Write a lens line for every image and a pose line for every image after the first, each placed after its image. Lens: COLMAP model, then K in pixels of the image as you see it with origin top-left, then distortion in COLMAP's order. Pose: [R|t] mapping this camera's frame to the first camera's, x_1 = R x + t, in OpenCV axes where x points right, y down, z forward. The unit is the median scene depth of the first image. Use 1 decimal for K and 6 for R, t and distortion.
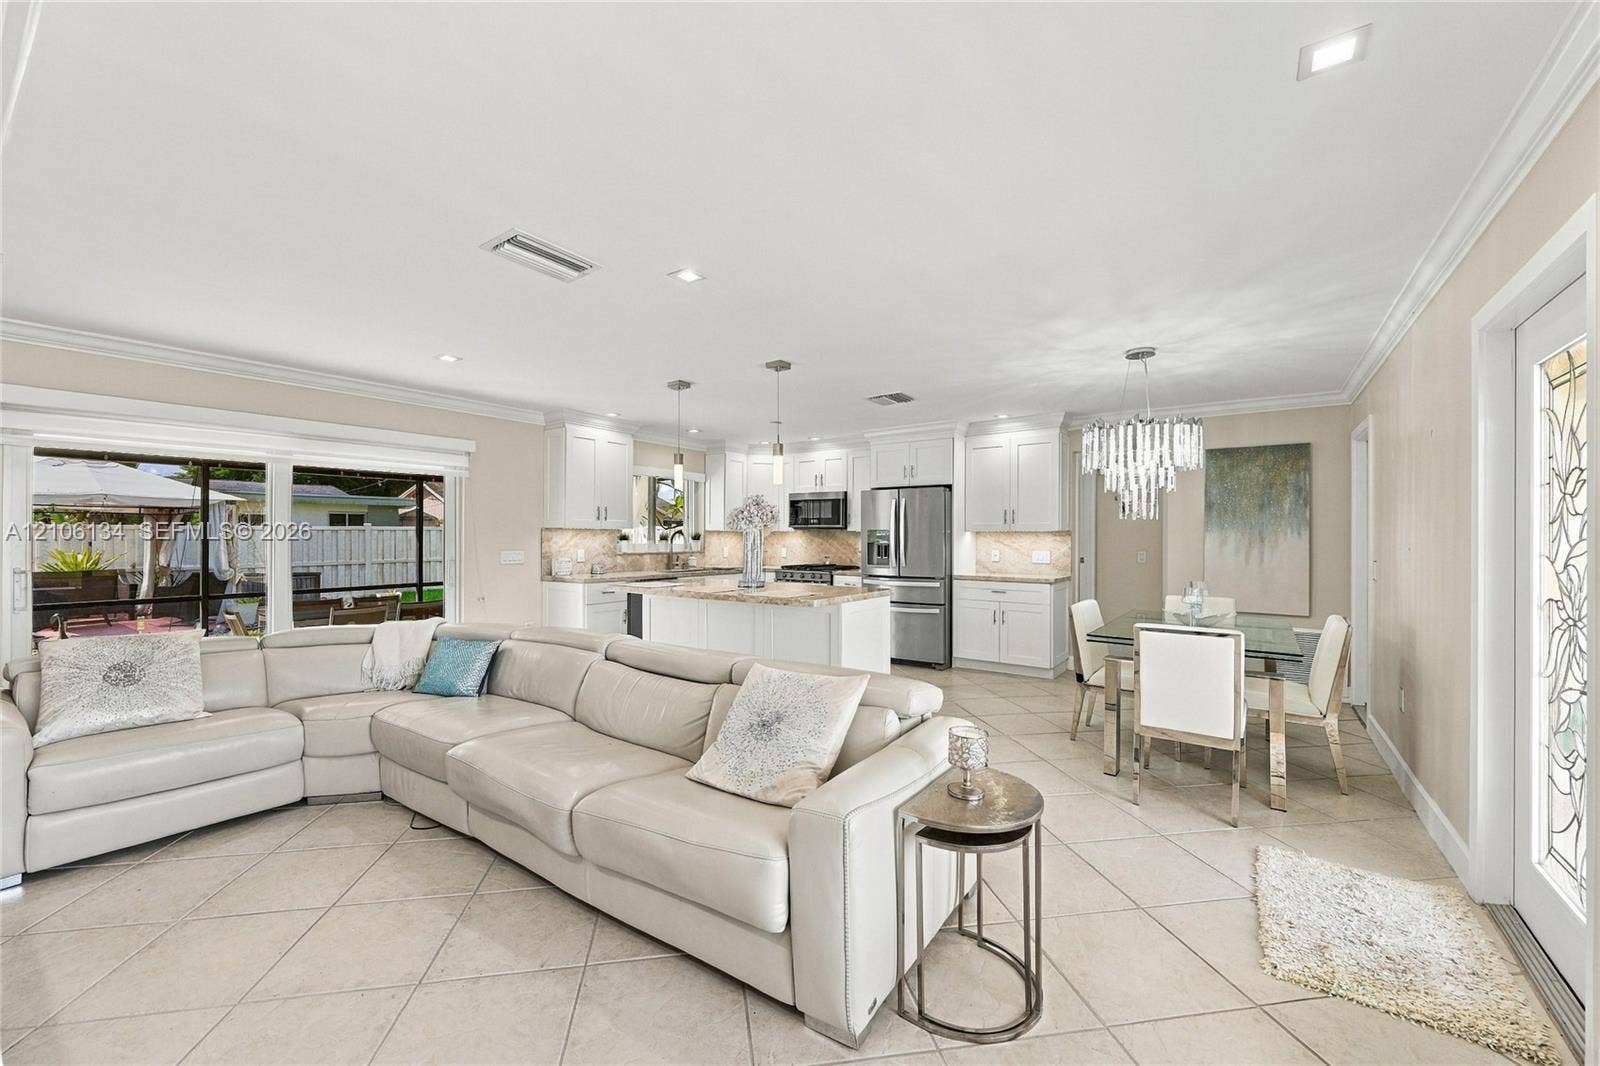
lens RADIAL K [[638.6, 0, 804.4], [0, 638.6, 538.5], [0, 0, 1]] dist [0.000591, 0.000115]
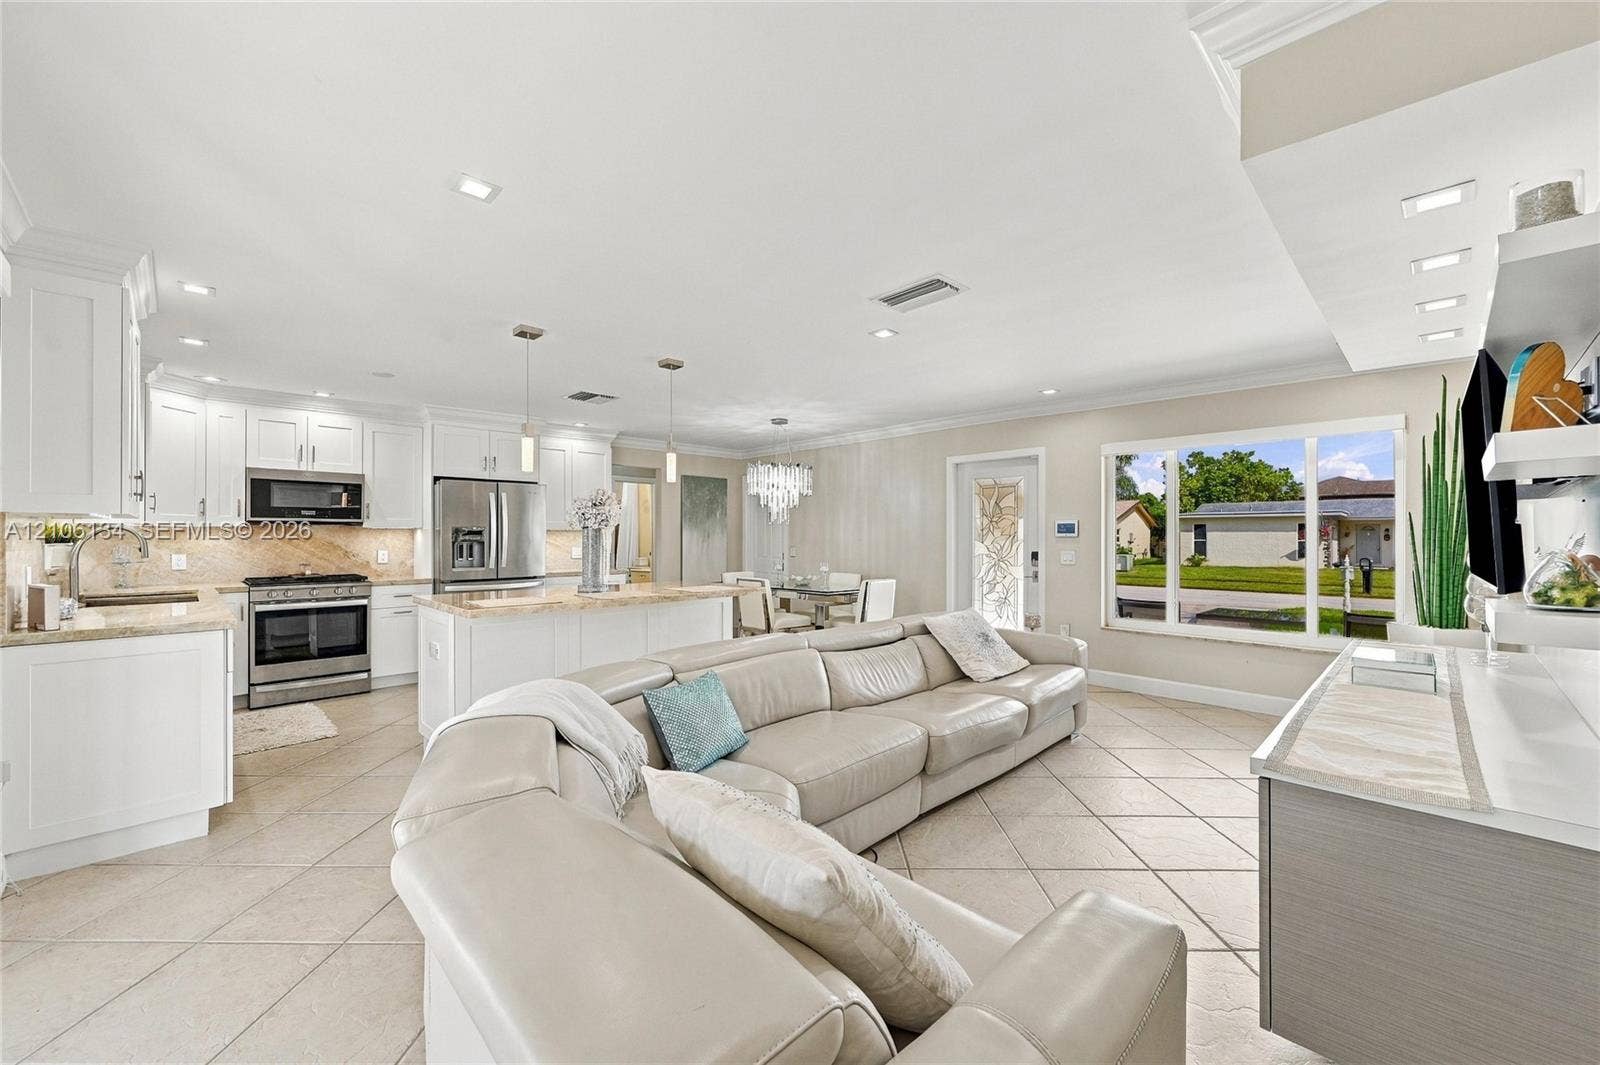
lens RADIAL K [[627.8, 0, 800.0], [0, 627.8, 532.5], [0, 0, 1]] dist [0.001193, 0.000208]
pose [[0.183767, 0.004121, 0.982961, -0.639548], [0.005255, 0.999973, -0.005174, 0.000806], [-0.982956, 0.006116, 0.183741, 0.404030]]
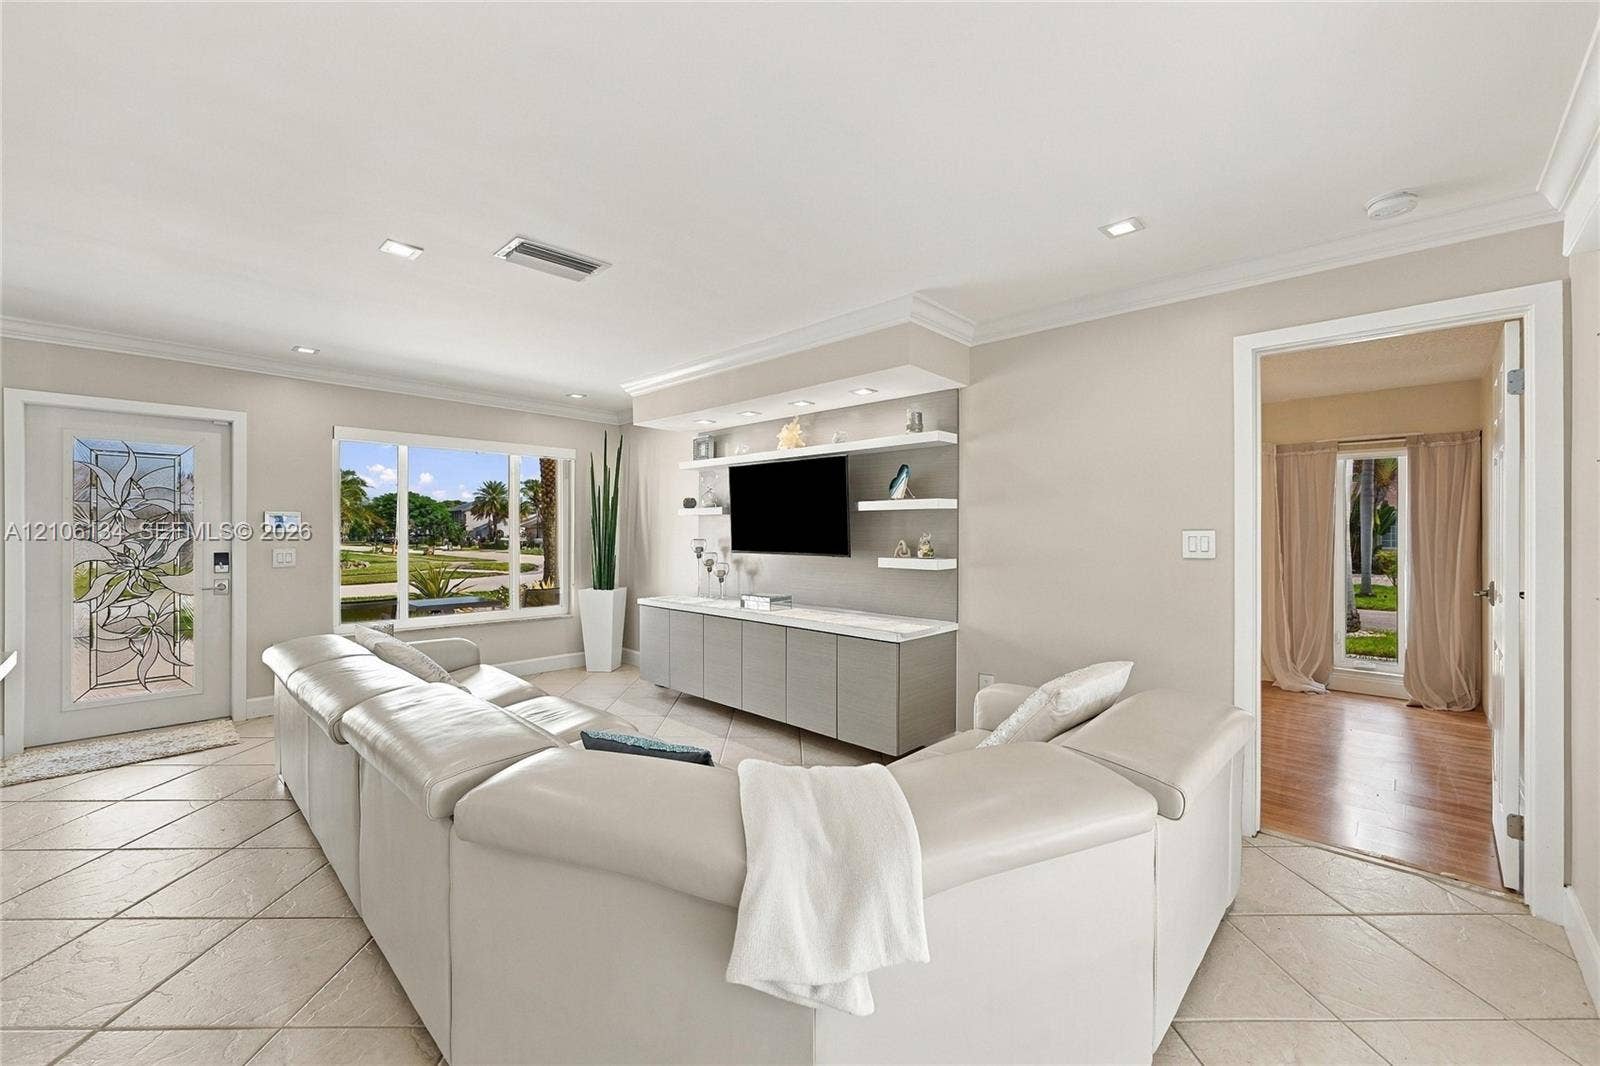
lens RADIAL K [[626.7, 0, 800.0], [0, 626.7, 533.0], [0, 0, 1]] dist [-0.009054, 0.000072]
pose [[-0.988410, -0.002023, 0.151798, -0.391511], [-0.001209, 0.999984, 0.005452, 0.000668], [-0.151806, 0.005205, -0.988397, 0.787239]]
